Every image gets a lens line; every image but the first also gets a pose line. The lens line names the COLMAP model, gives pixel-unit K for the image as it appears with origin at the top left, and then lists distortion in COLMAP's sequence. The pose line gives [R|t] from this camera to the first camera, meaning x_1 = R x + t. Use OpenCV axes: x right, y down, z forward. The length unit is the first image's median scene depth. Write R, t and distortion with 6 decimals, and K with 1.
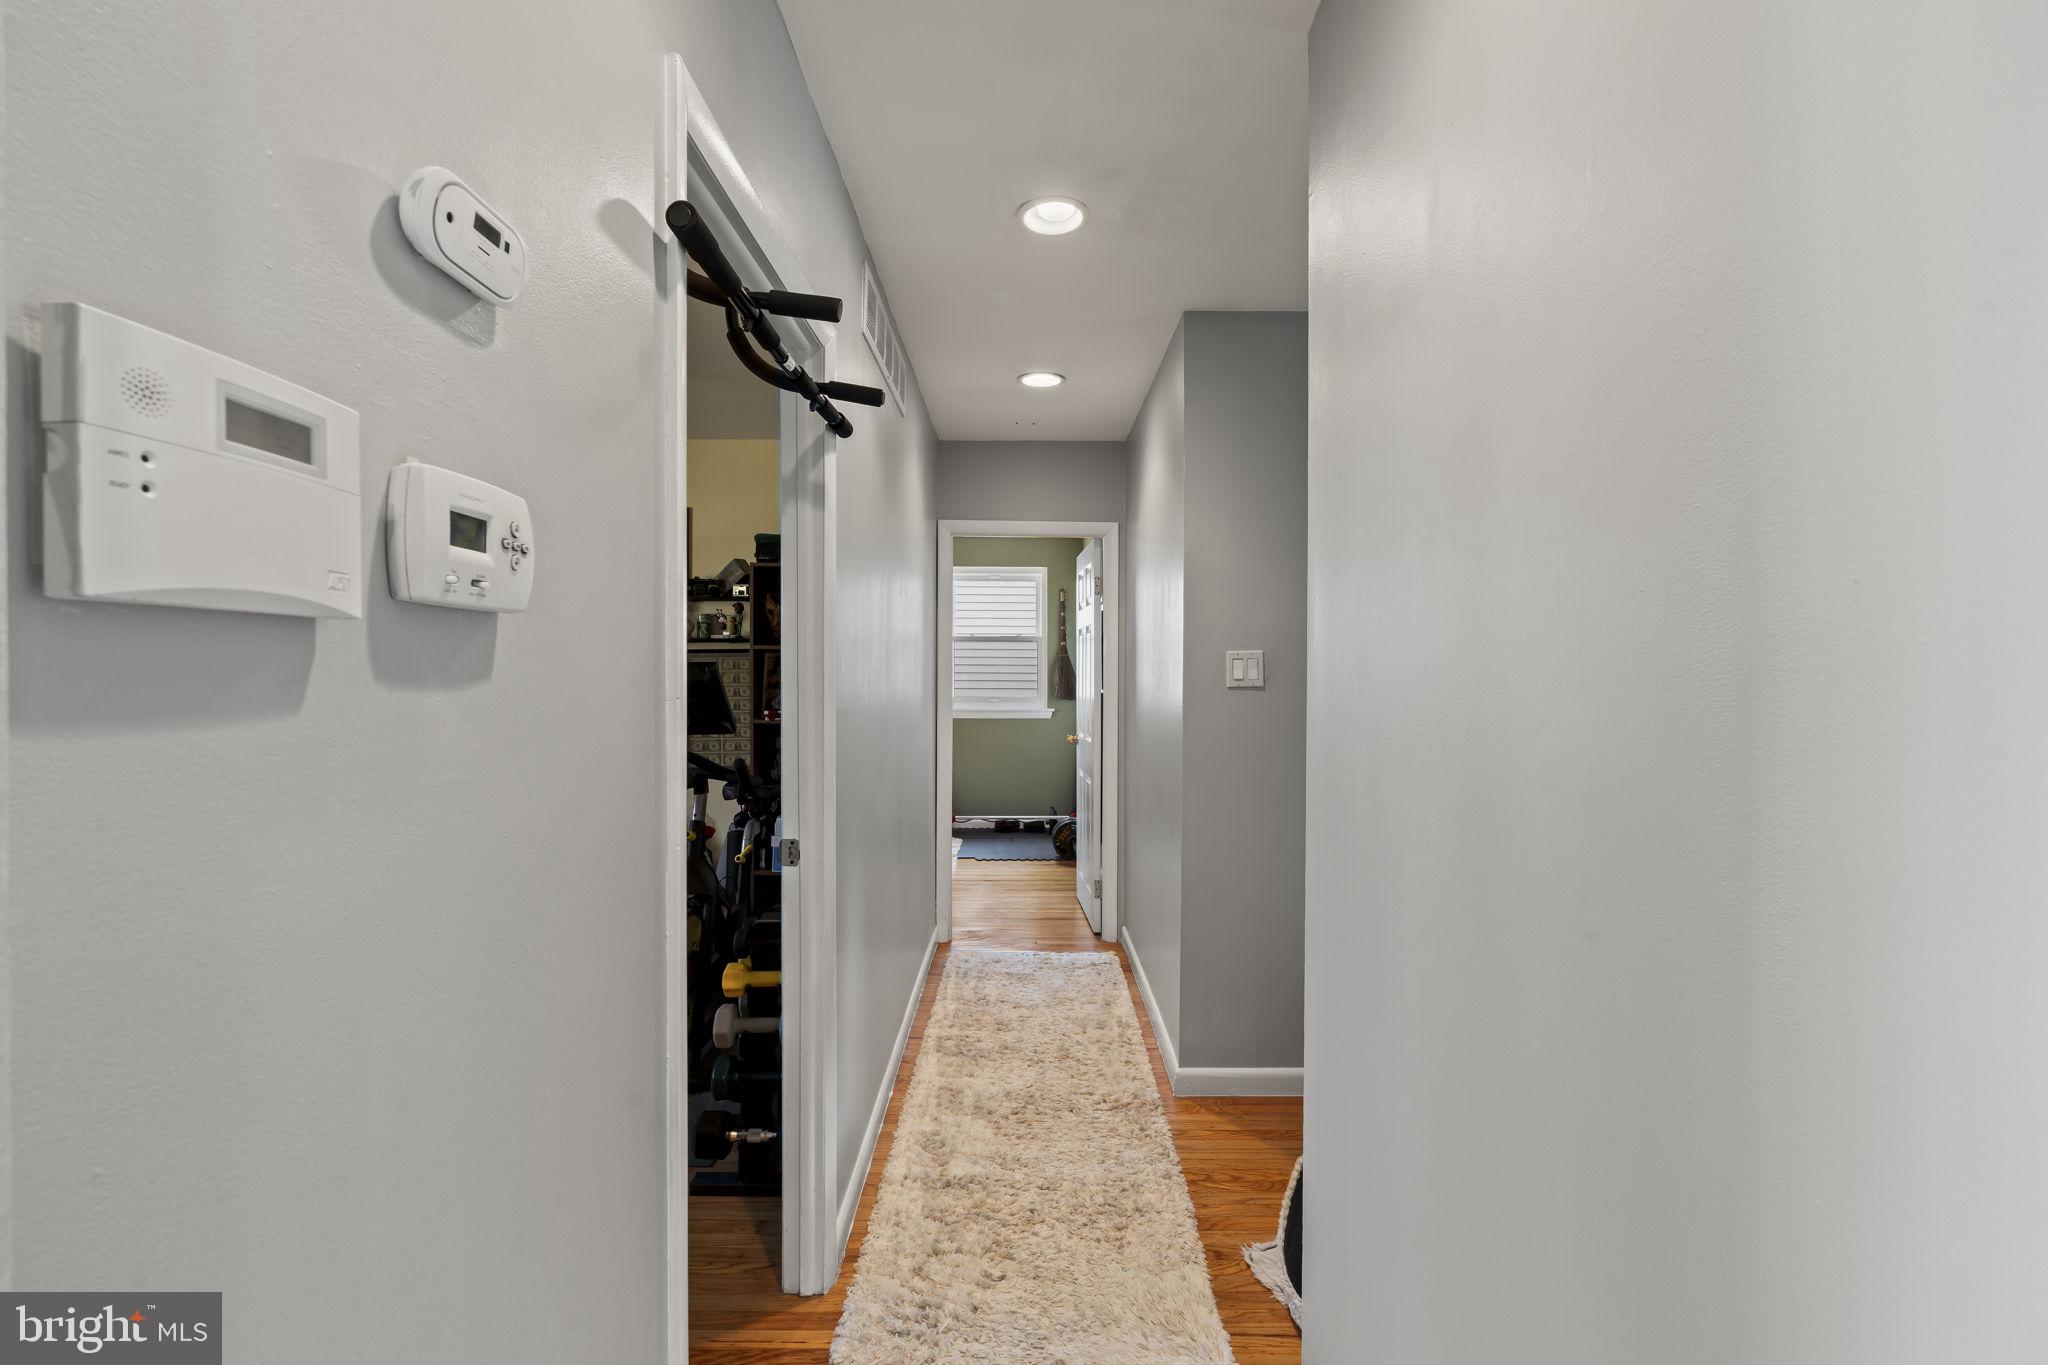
lens RADIAL K [[894.3, 0, 1019.4], [0, 894.3, 676.2], [0, 0, 1]] dist [-0.010266, 0.000387]
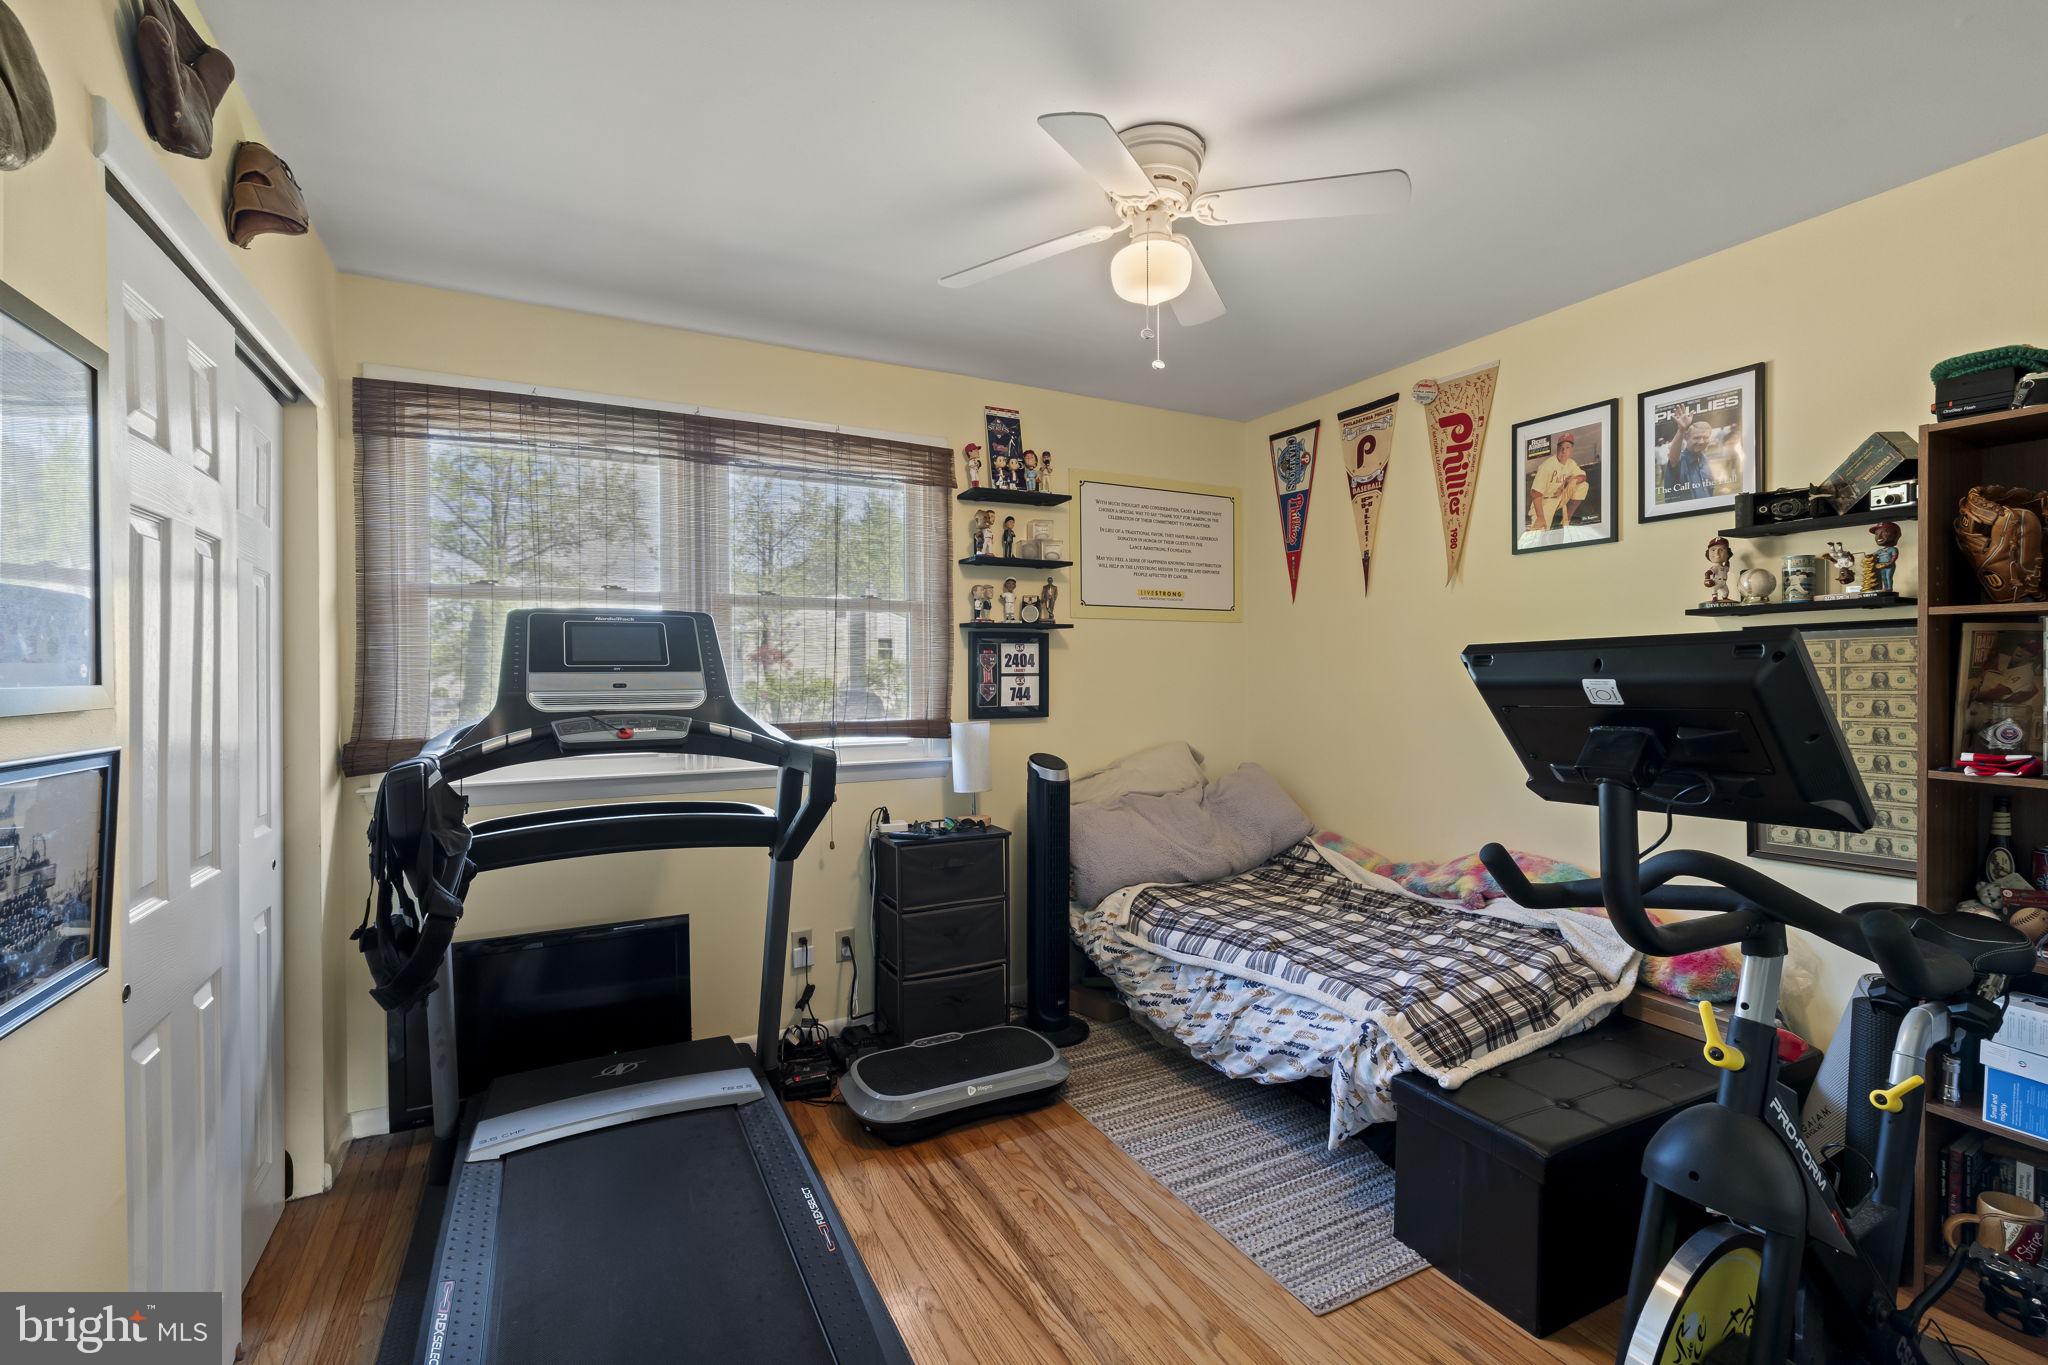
lens RADIAL K [[894.3, 0, 1012.9], [0, 894.3, 672.6], [0, 0, 1]] dist [-0.010266, 0.000387]
pose [[0.465085, 0.000575, -0.885266, -0.111752], [-0.000050, 1.000000, 0.000623, -0.002141], [0.885266, -0.000246, 0.465085, 0.364657]]
